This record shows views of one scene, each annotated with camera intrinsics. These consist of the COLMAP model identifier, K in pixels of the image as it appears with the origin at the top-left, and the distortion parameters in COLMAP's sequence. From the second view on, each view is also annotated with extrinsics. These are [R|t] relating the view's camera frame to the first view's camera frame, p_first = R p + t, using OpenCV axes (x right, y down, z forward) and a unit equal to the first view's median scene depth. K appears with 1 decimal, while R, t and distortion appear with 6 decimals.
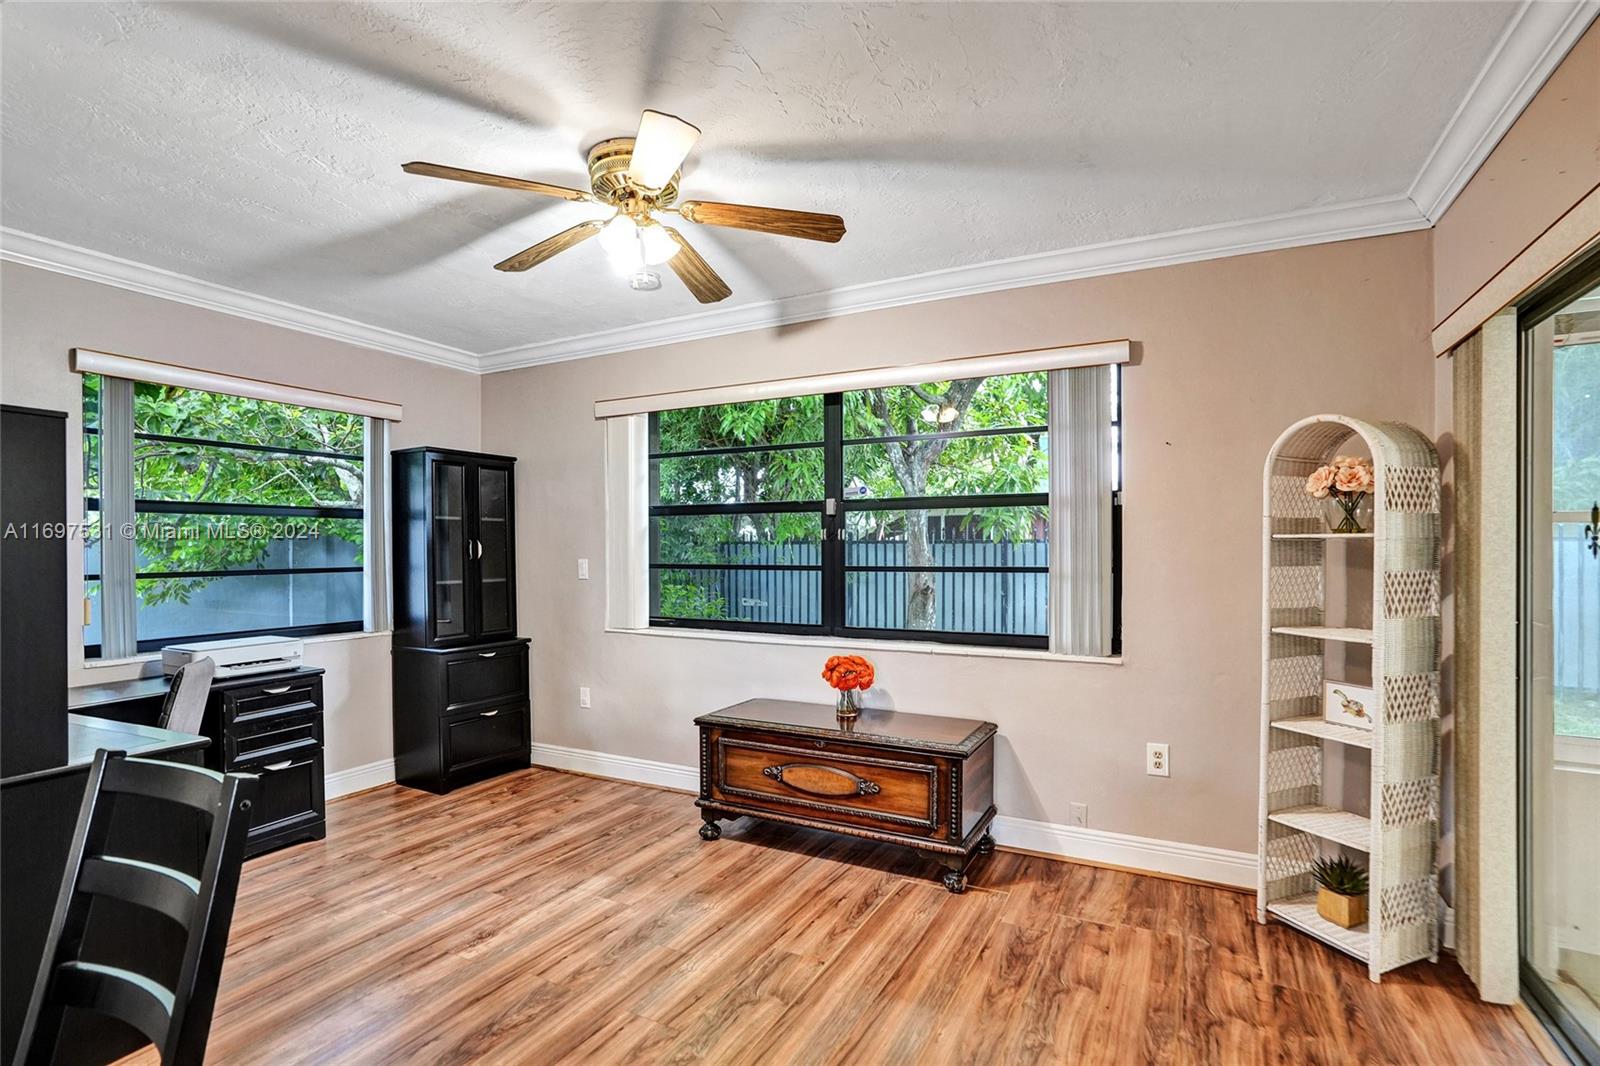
lens RADIAL K [[746.7, 0, 801.9], [0, 746.7, 549.0], [0, 0, 1]] dist [-0.054694, 0.028739]
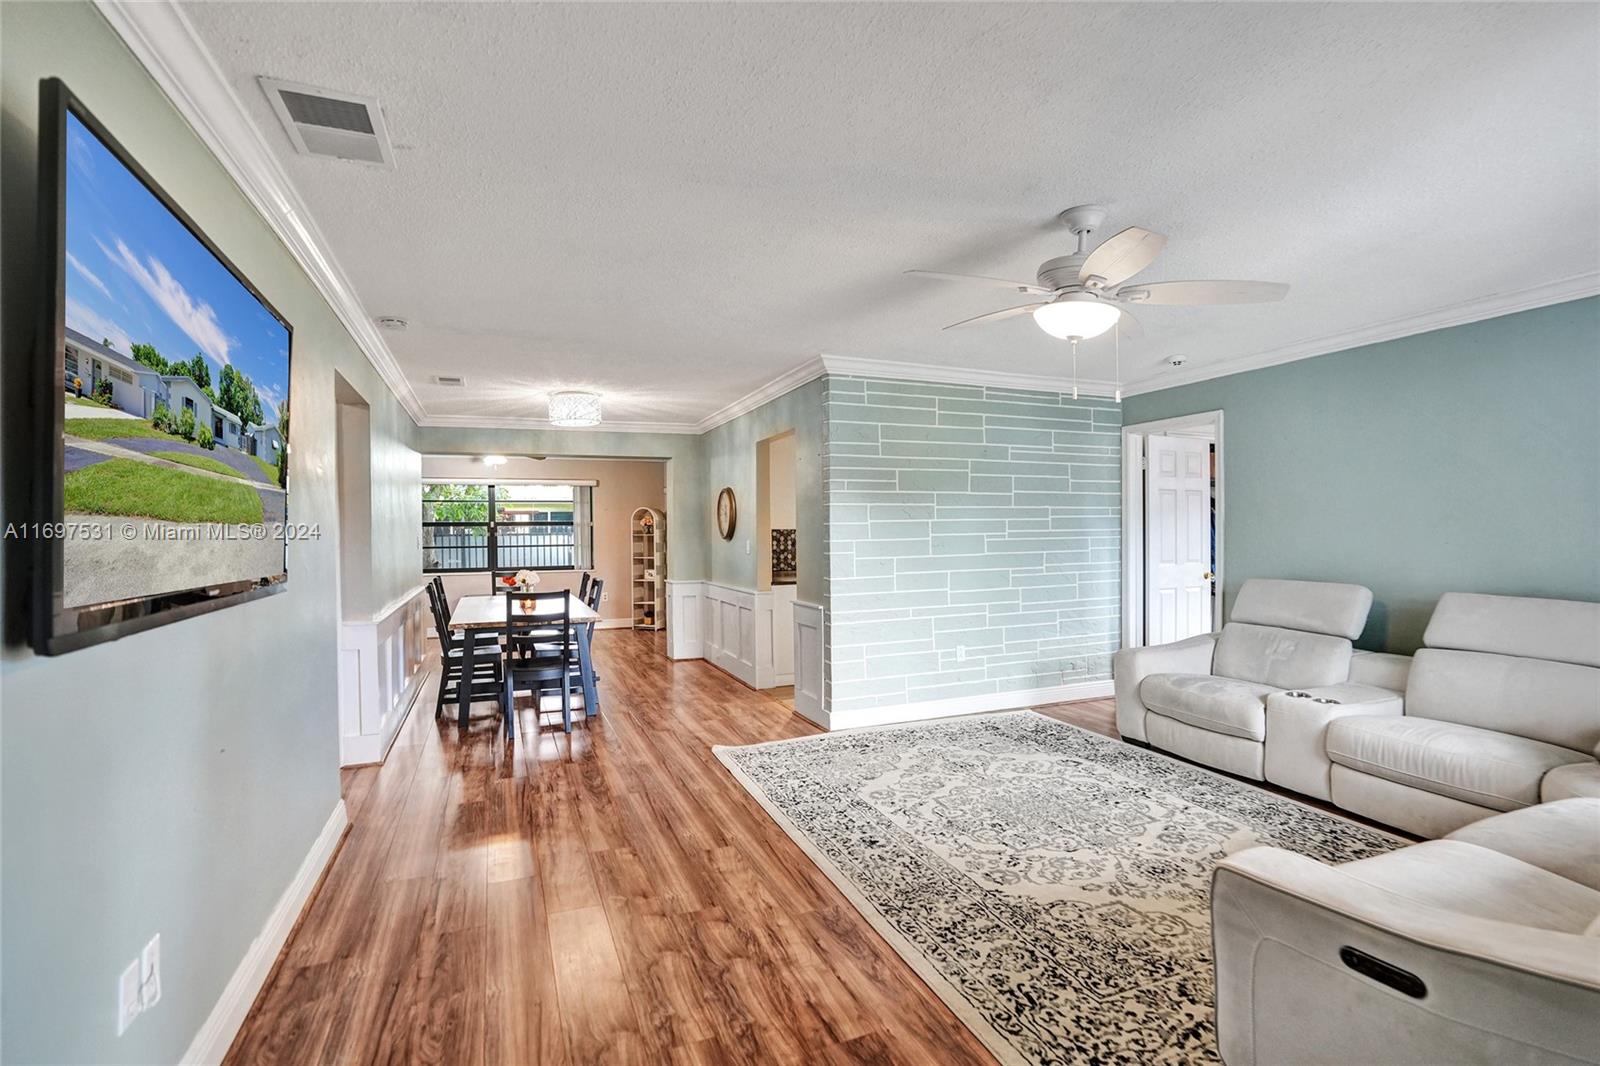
lens RADIAL K [[754.2, 0, 811.1], [0, 754.2, 534.1], [0, 0, 1]] dist [-0.054039, 0.032774]
pose [[0.664539, -0.011359, 0.747167, -1.423711], [0.014565, 0.999891, 0.002246, -0.014394], [-0.747112, 0.009390, 0.664632, -1.964101]]
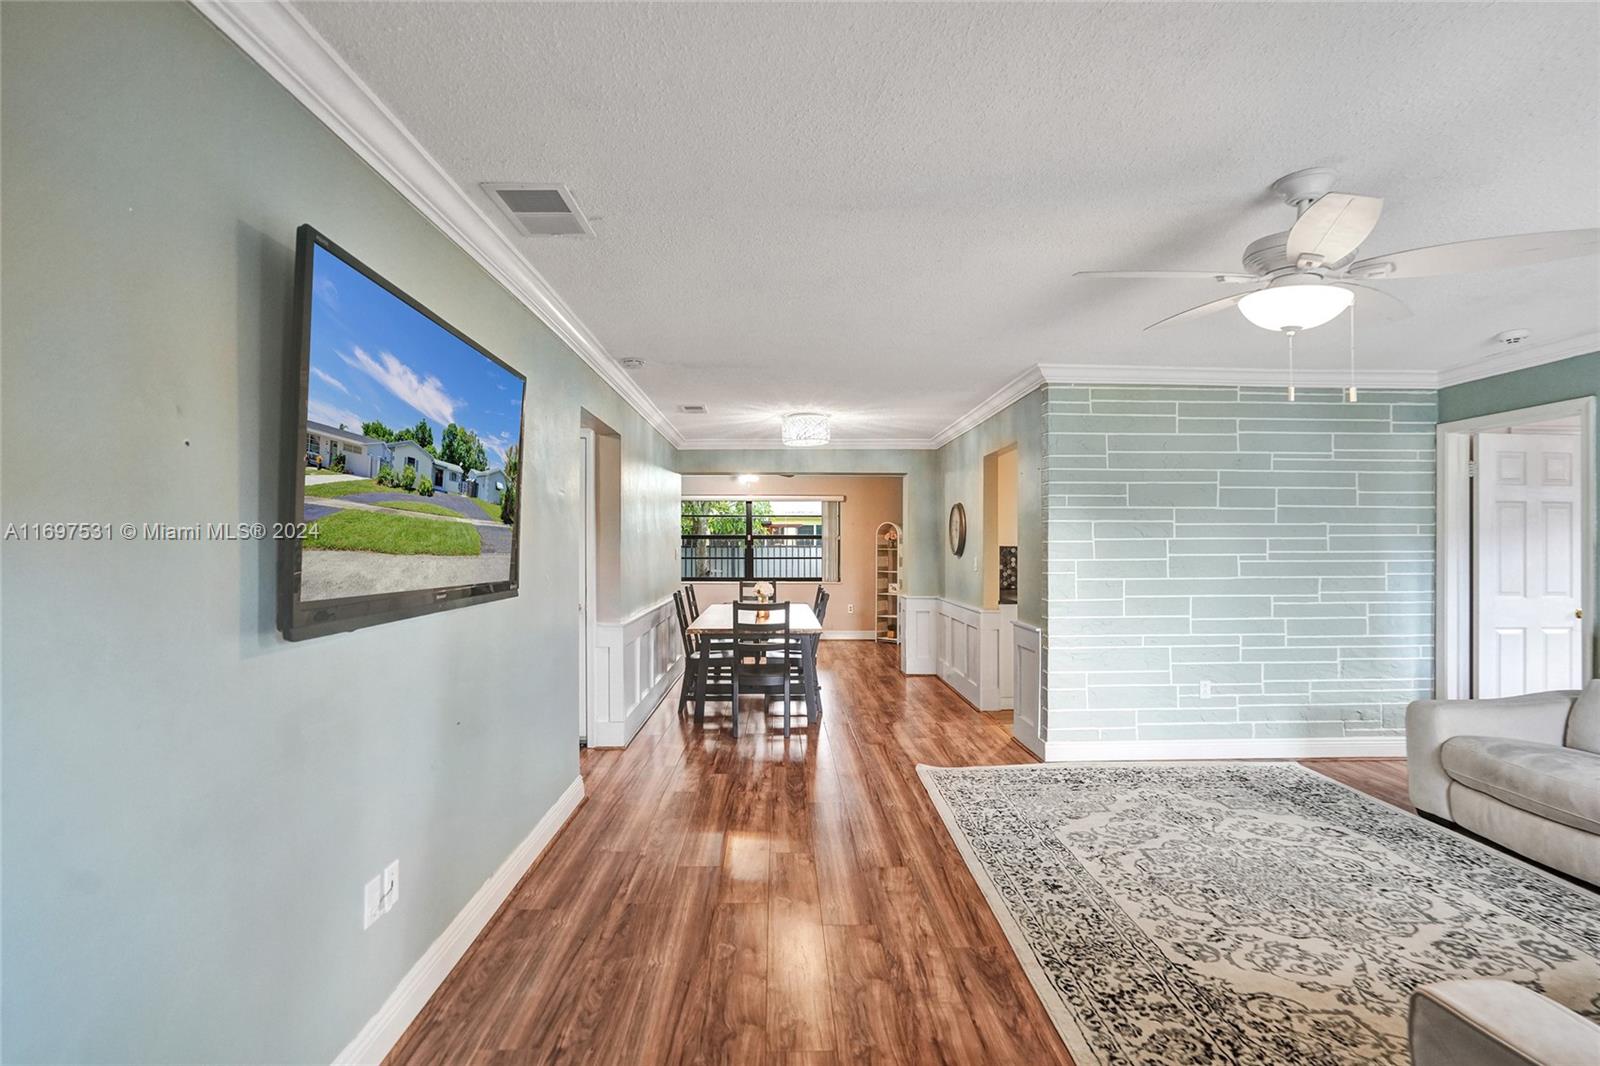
lens RADIAL K [[757.8, 0, 804.6], [0, 757.8, 538.3], [0, 0, 1]] dist [-0.050604, 0.030711]
pose [[0.887146, 0.004284, 0.461468, -1.333034], [0.001729, 0.999919, -0.012606, -0.020610], [-0.461485, 0.011981, 0.887067, -2.043397]]
